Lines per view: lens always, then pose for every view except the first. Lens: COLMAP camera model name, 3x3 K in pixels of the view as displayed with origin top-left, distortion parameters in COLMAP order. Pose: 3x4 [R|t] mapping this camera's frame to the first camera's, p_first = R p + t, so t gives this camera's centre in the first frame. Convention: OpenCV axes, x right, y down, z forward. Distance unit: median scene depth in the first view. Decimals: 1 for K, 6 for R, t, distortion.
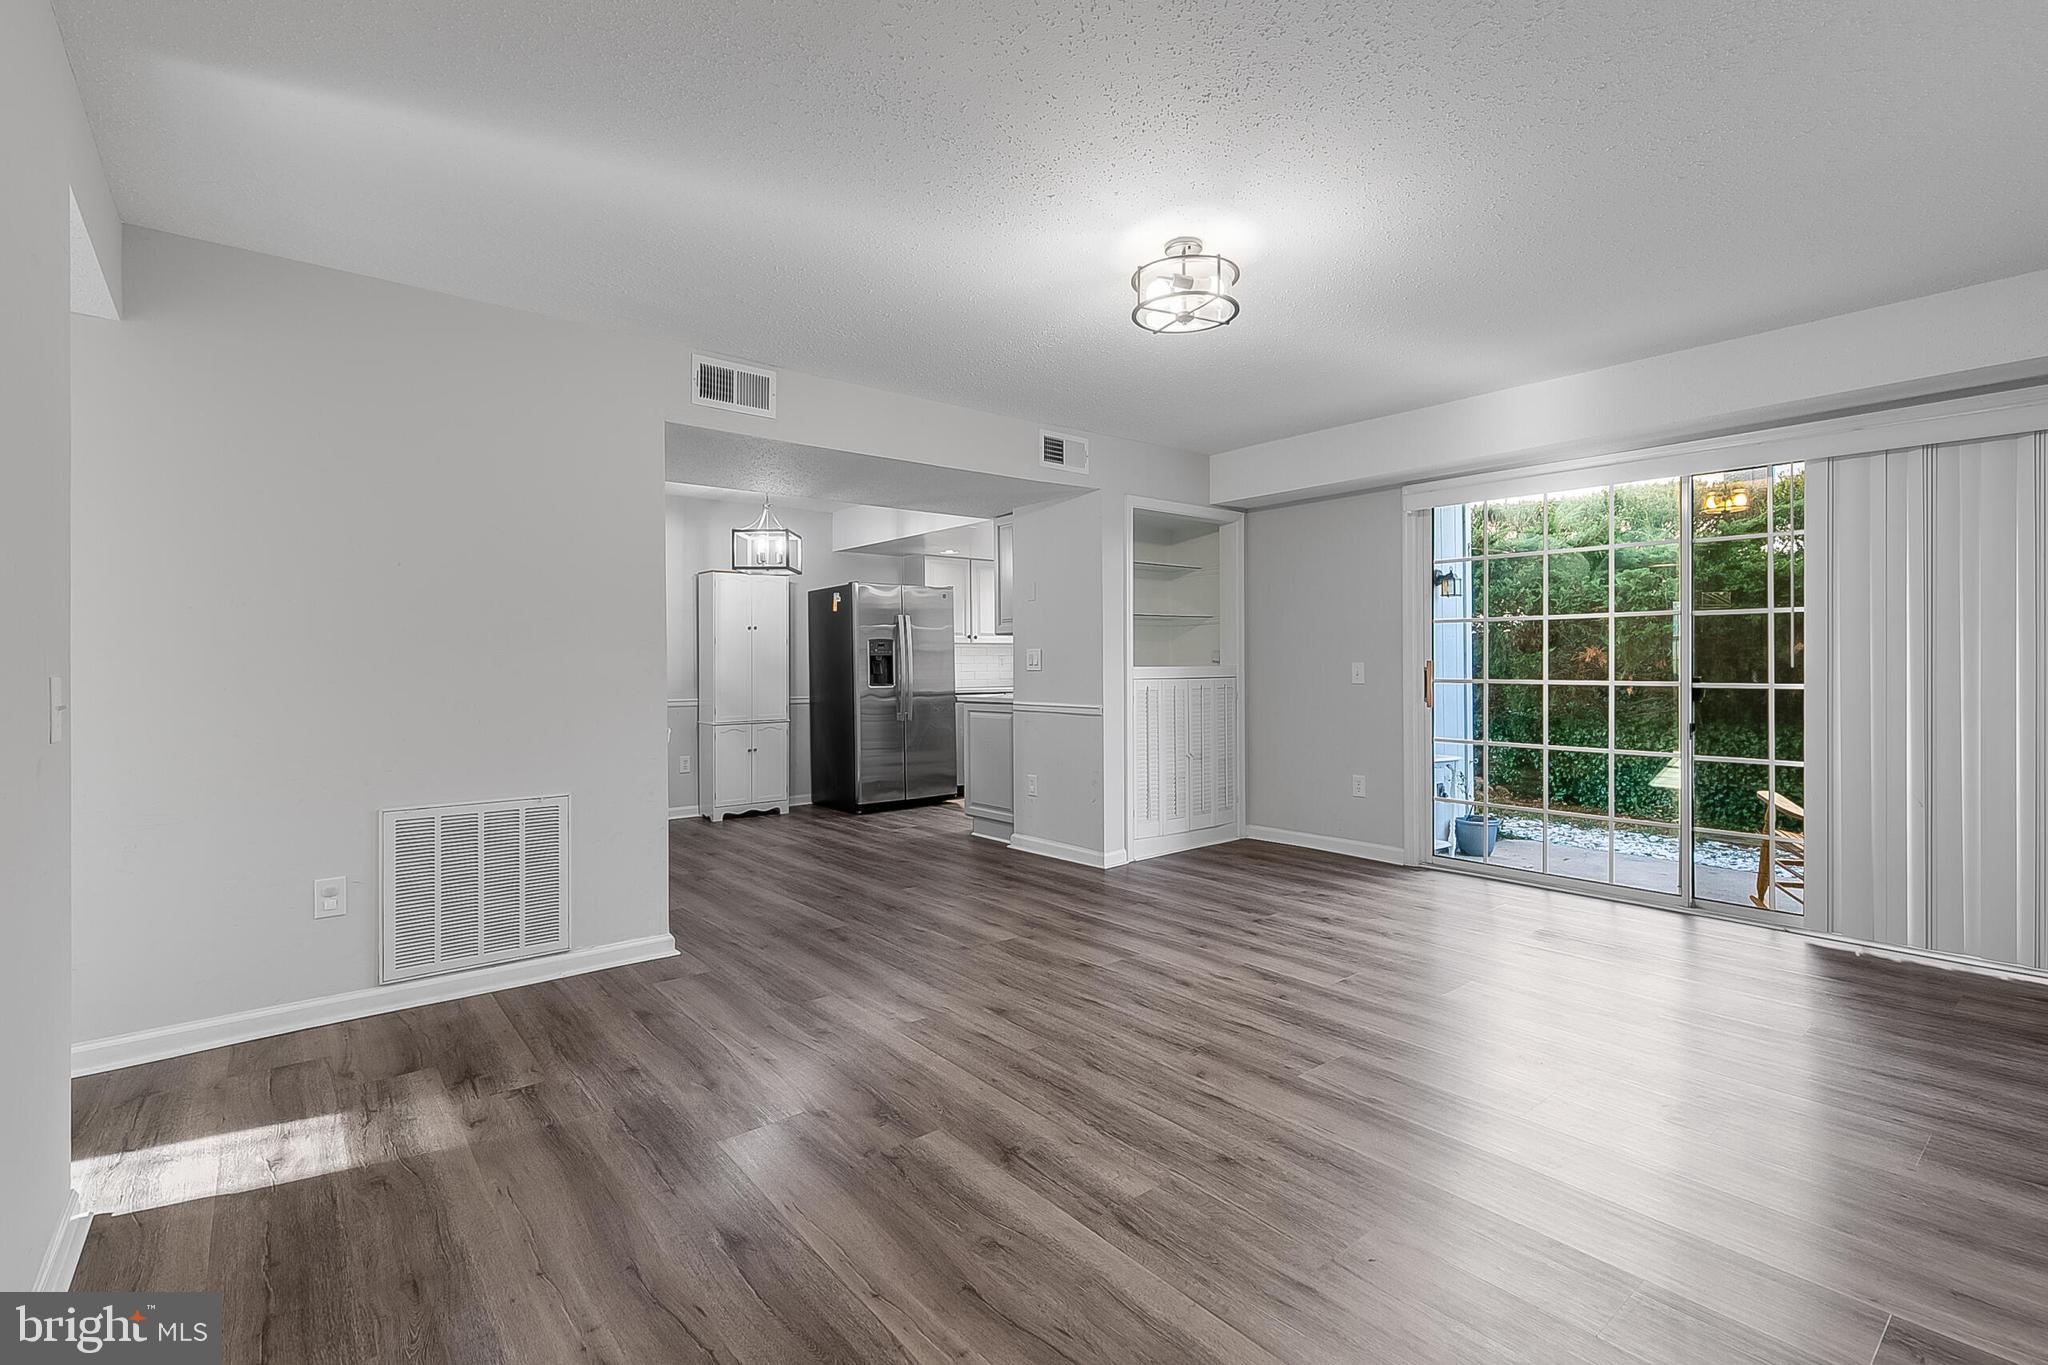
lens RADIAL K [[929.9, 0, 1021.5], [0, 929.9, 668.0], [0, 0, 1]] dist [0.002225, -0.000138]
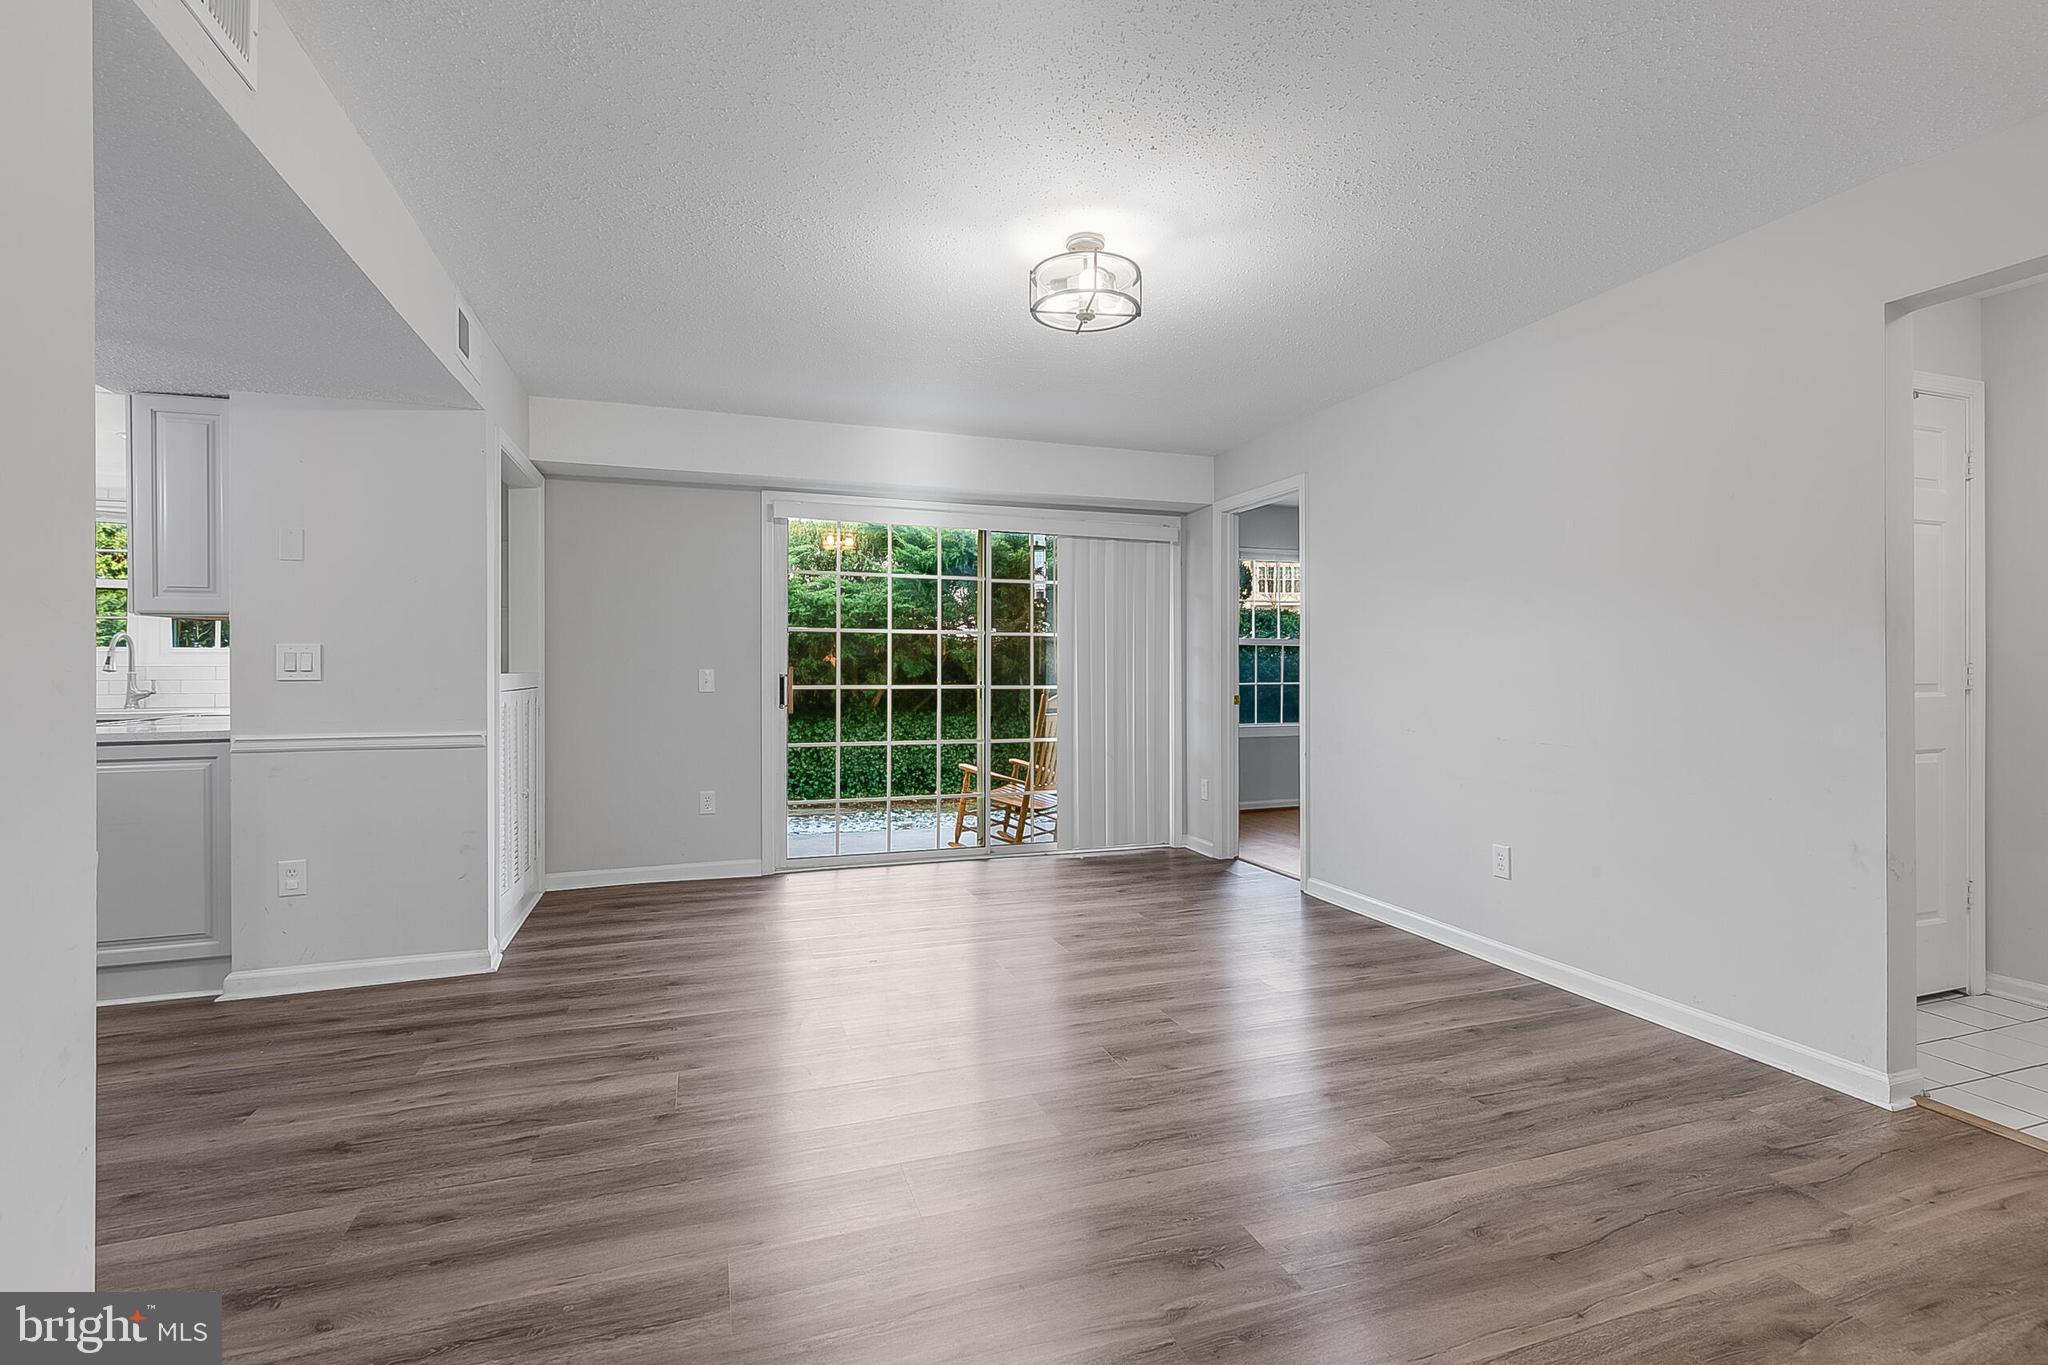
lens RADIAL K [[934.7, 0, 1029.2], [0, 934.7, 671.4], [0, 0, 1]] dist [0.003939, -0.000177]
pose [[0.335163, 0.002001, 0.942158, -0.413214], [0.002470, 0.999992, -0.003003, -0.000179], [-0.942157, 0.003334, 0.335156, 0.391776]]
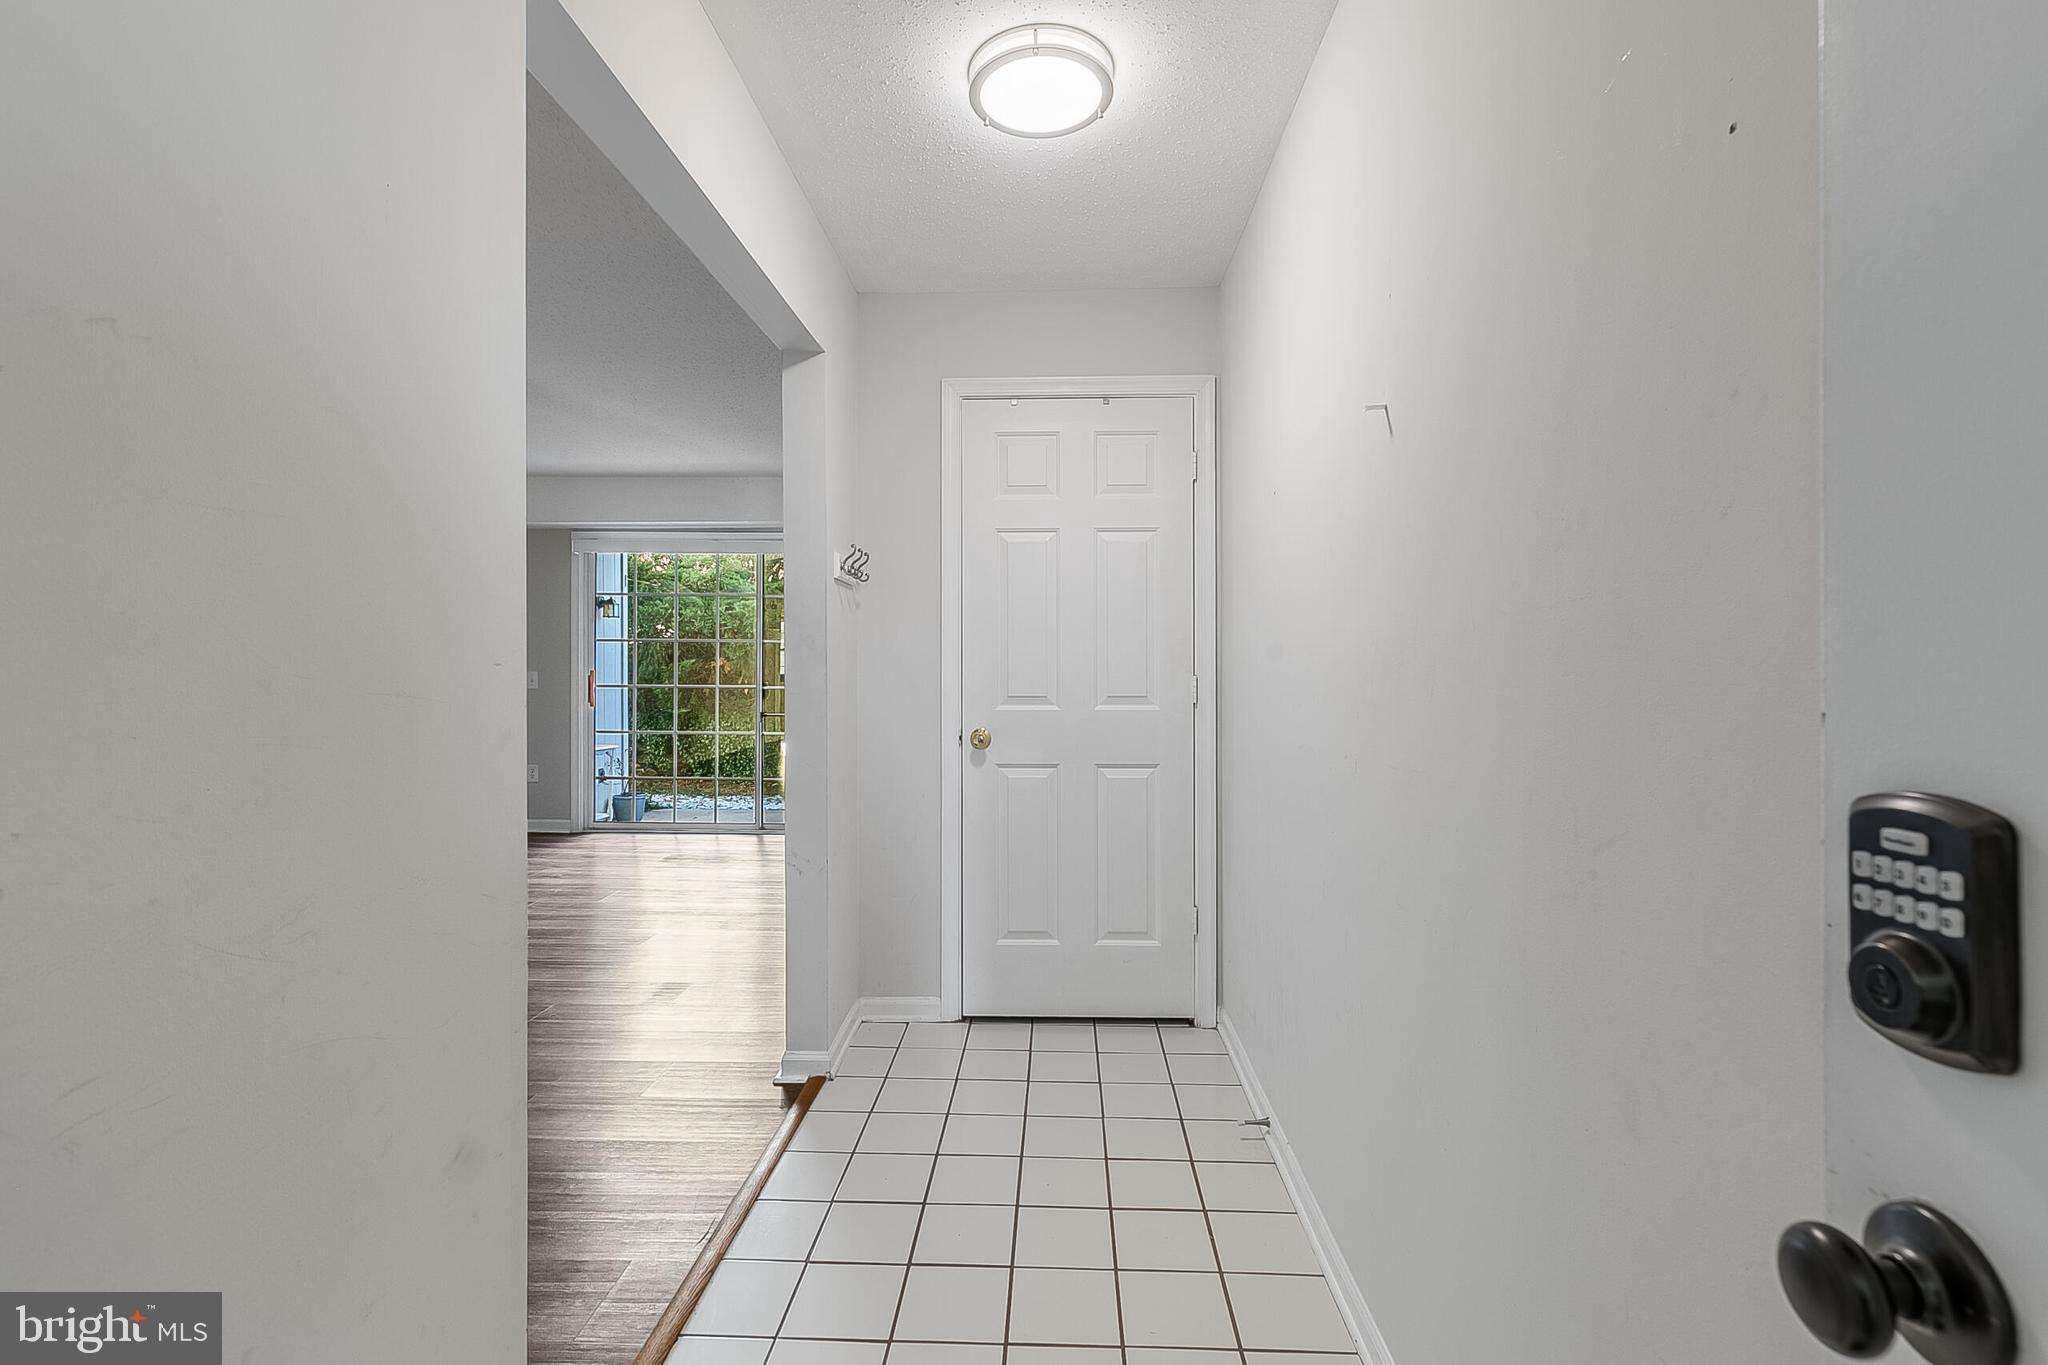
lens RADIAL K [[929.9, 0, 1021.5], [0, 929.9, 668.0], [0, 0, 1]] dist [0.002225, -0.000138]
pose [[0.660949, 0.008422, 0.750383, -0.131515], [-0.006355, 0.999964, -0.005625, -0.006496], [-0.750404, -0.001051, 0.660979, -0.284160]]
